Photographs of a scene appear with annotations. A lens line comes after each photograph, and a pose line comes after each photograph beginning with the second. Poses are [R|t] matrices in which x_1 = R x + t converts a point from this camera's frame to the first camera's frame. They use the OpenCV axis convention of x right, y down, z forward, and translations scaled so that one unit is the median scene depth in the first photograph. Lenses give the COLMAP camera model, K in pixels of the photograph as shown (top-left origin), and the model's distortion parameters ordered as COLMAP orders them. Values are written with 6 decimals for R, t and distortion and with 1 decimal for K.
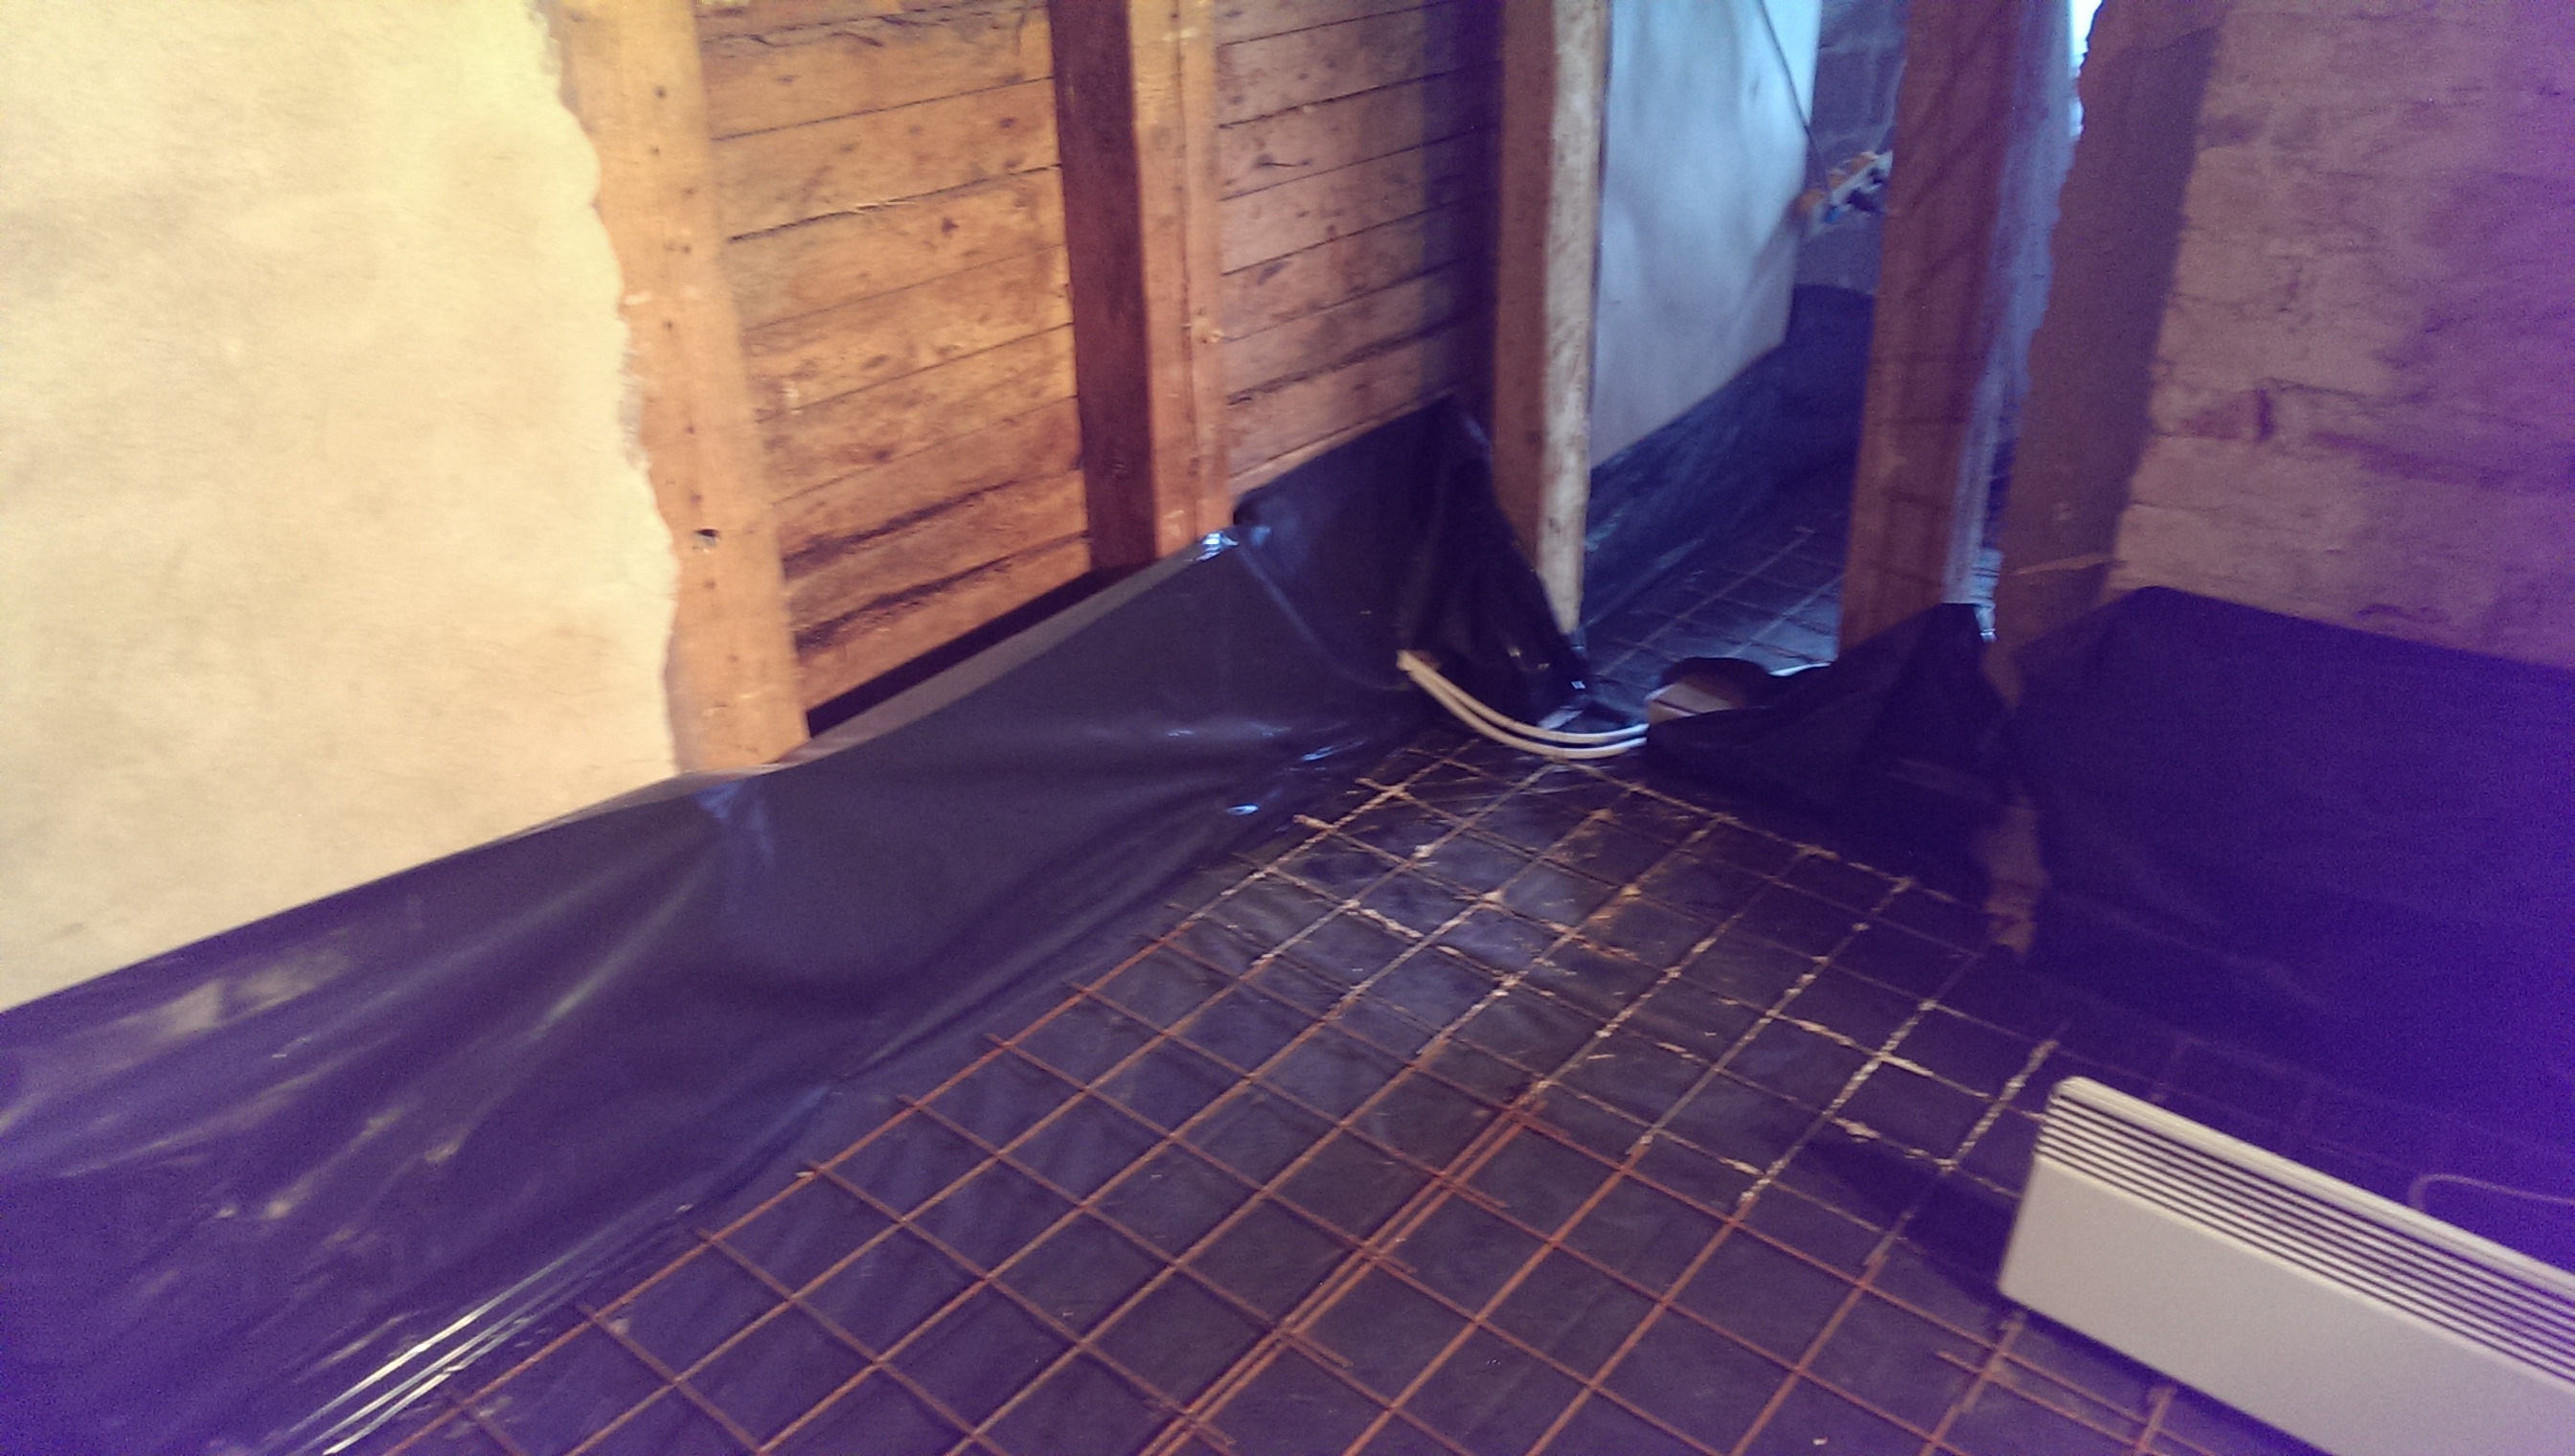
lens RADIAL K [[1845.6, 0, 1280.3], [0, 1845.6, 718.1], [0, 0, 1]] dist [0.076795, -0.118213]
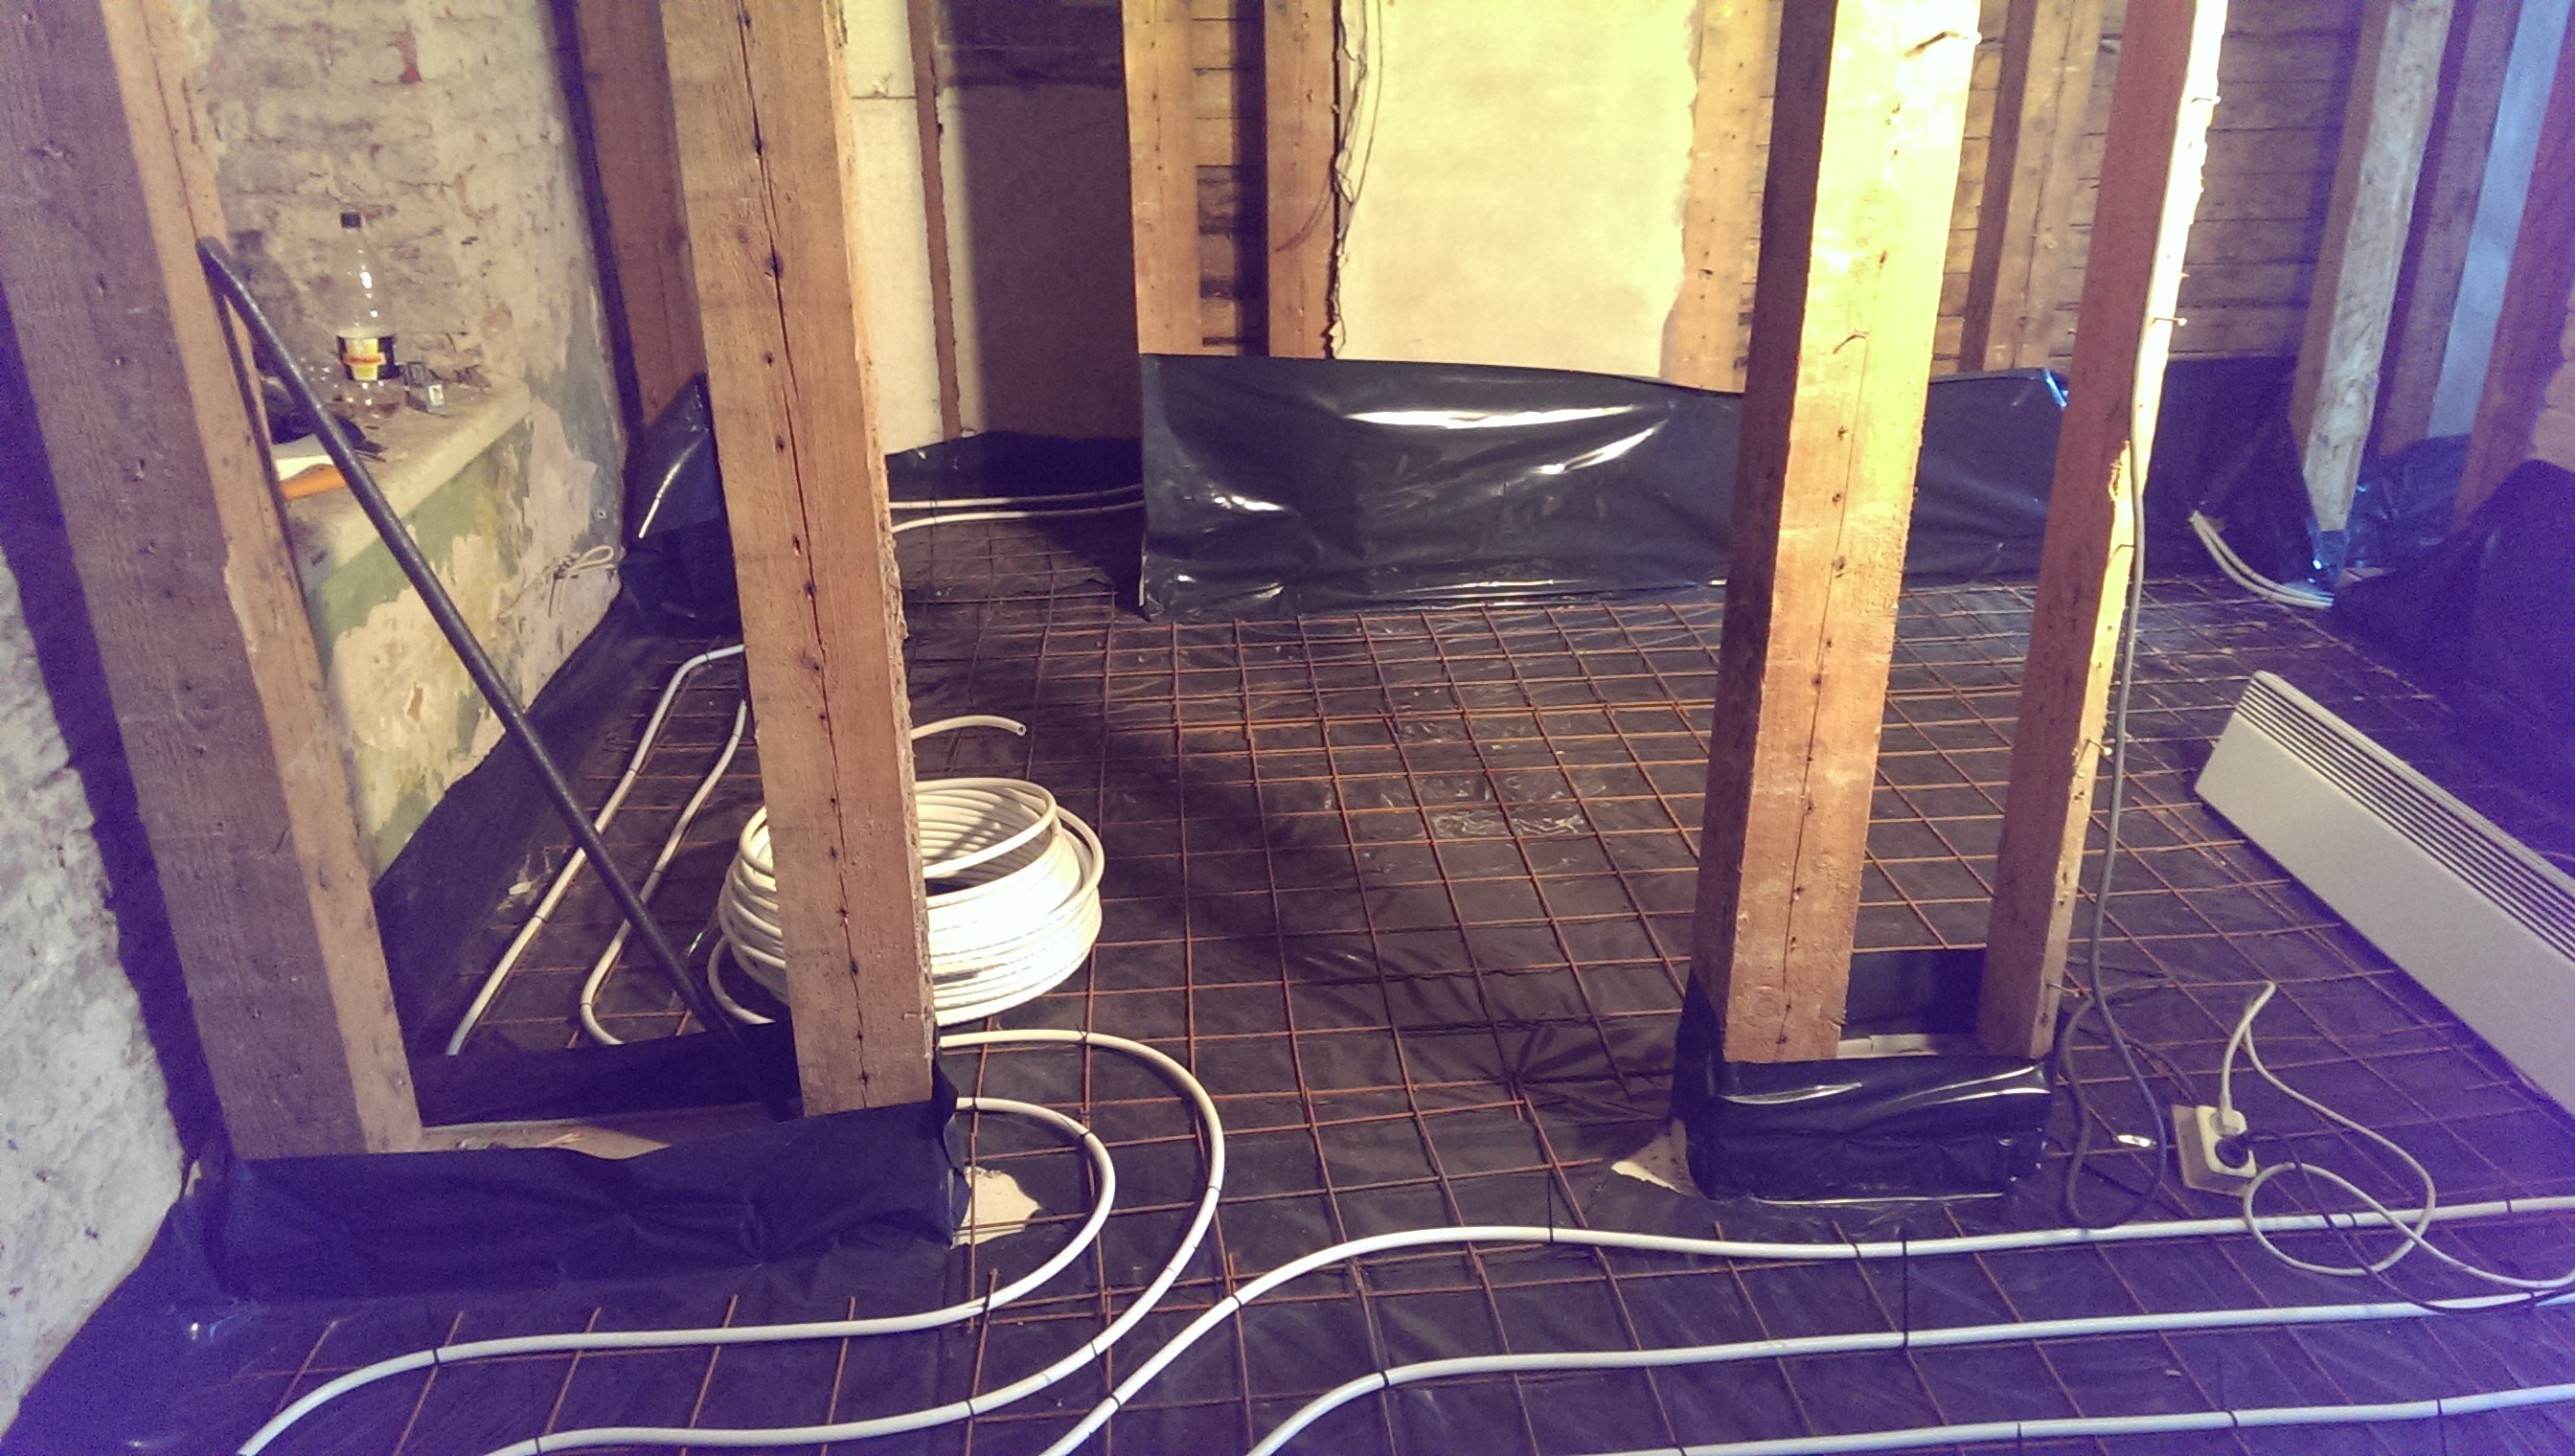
lens RADIAL K [[1845.6, 0, 1280.3], [0, 1845.6, 718.1], [0, 0, 1]] dist [0.076795, -0.118213]
pose [[0.700158, 0.291349, -0.651840, 0.799060], [-0.329203, 0.941853, 0.067369, 0.360652], [0.633565, 0.167419, 0.755358, -0.758135]]
